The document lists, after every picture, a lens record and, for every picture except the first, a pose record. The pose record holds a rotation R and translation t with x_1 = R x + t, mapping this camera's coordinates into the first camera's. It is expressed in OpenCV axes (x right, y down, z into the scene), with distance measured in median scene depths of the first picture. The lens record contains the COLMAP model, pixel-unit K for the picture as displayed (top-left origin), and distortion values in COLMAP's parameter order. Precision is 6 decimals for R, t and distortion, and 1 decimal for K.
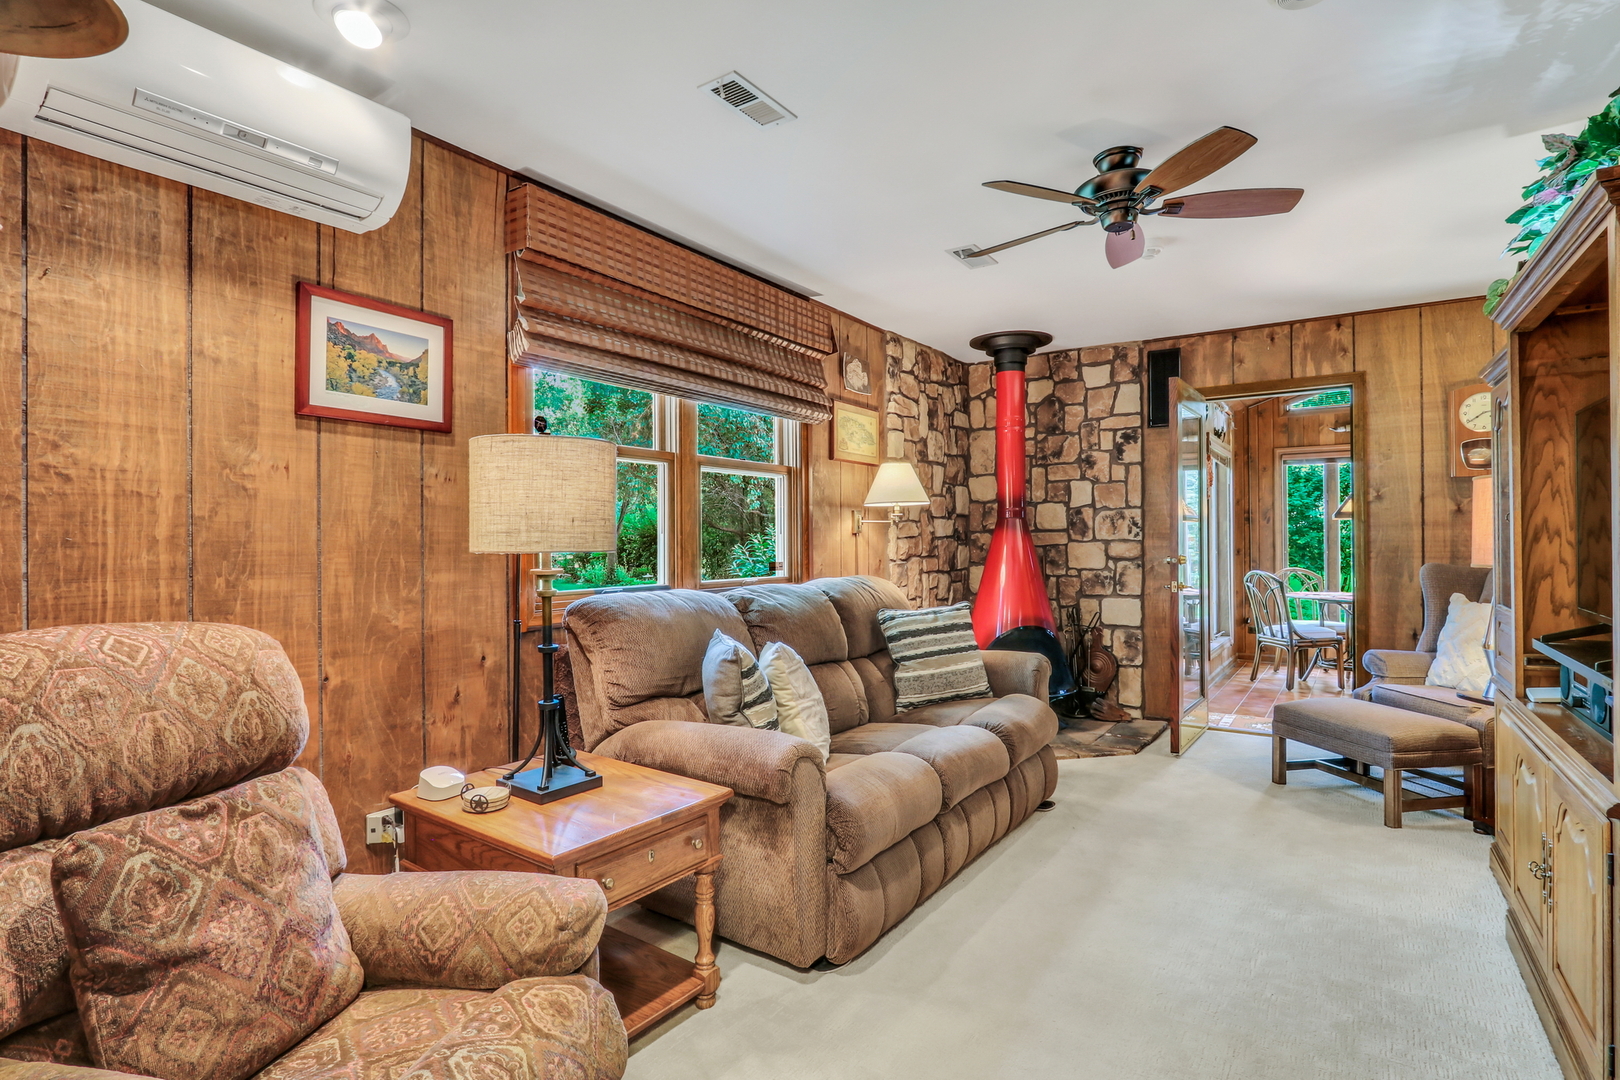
lens RADIAL K [[840.7, 0, 773.4], [0, 840.7, 535.3], [0, 0, 1]] dist [-0.011824, 0.000510]
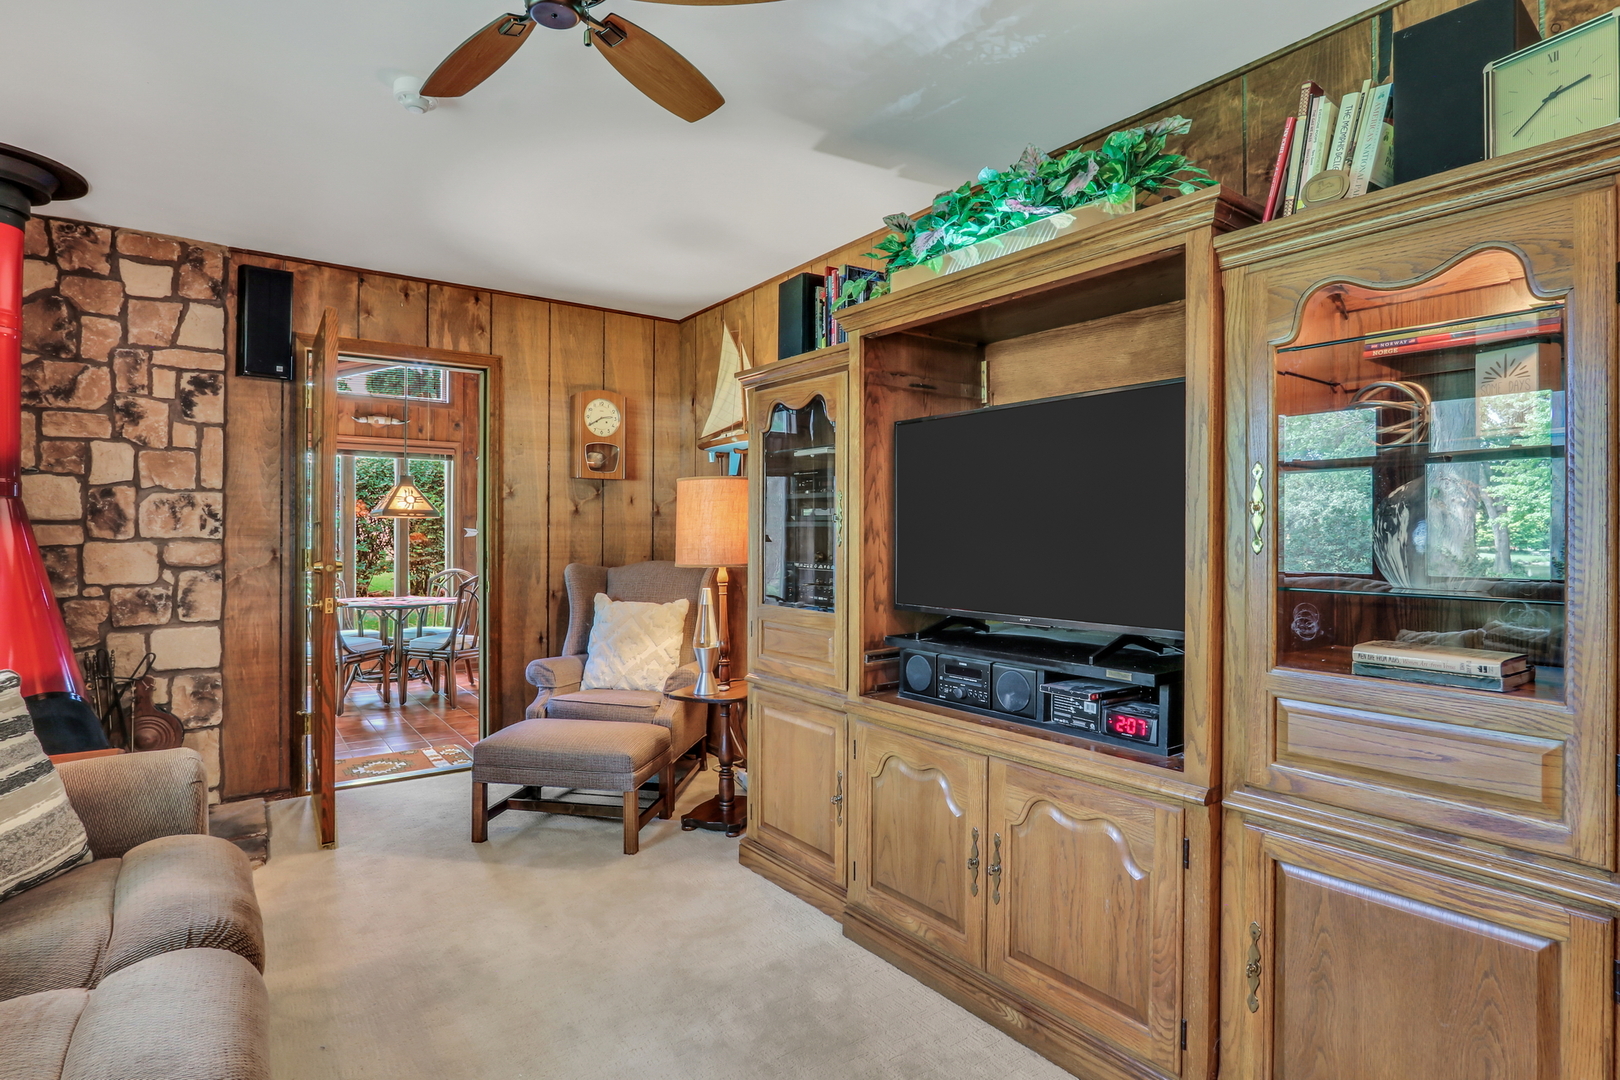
lens RADIAL K [[840.7, 0, 801.3], [0, 840.7, 531.9], [0, 0, 1]] dist [-0.011824, 0.000510]
pose [[0.327506, 0.012553, 0.944766, -0.046358], [-0.008381, 0.999911, -0.010380, 0.003138], [-0.944812, -0.004519, 0.327582, 0.333819]]
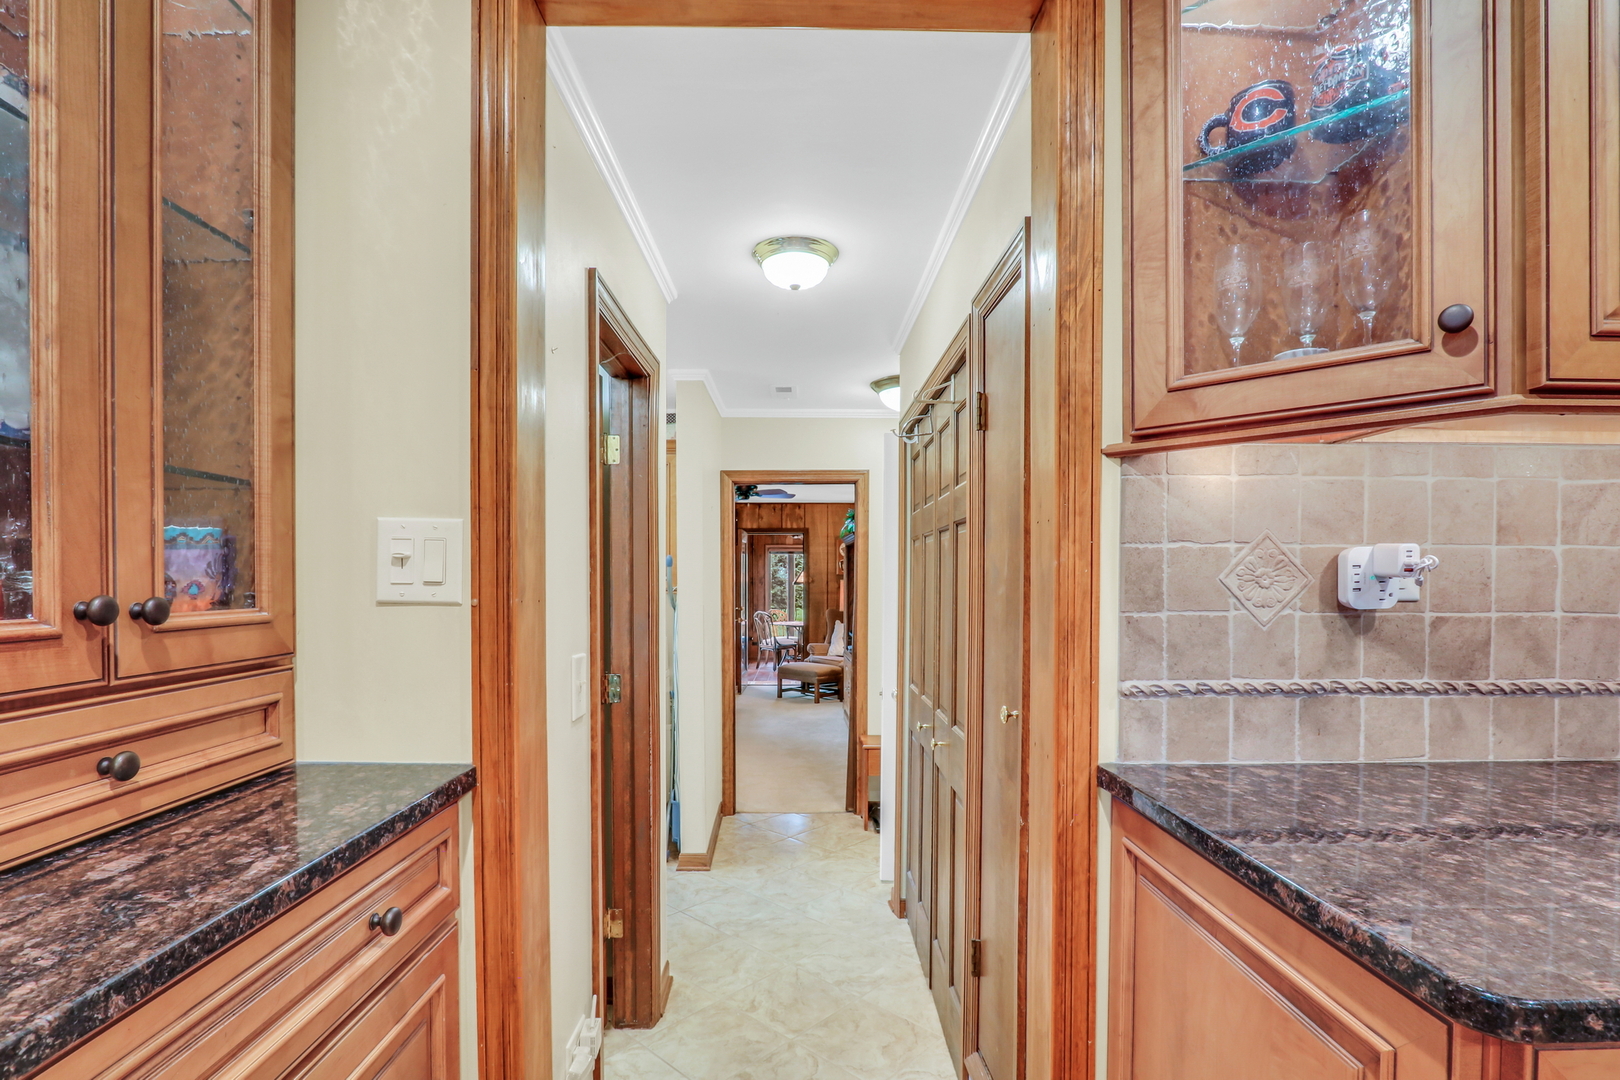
lens RADIAL K [[762.3, 0, 804.5], [0, 762.3, 591.7], [0, 0, 1]] dist [-0.015653, 0.001404]
pose [[0.813619, -0.003076, 0.581390, -0.490207], [-0.007182, 0.999857, 0.015342, -0.041413], [-0.581353, -0.016658, 0.813481, -0.663481]]
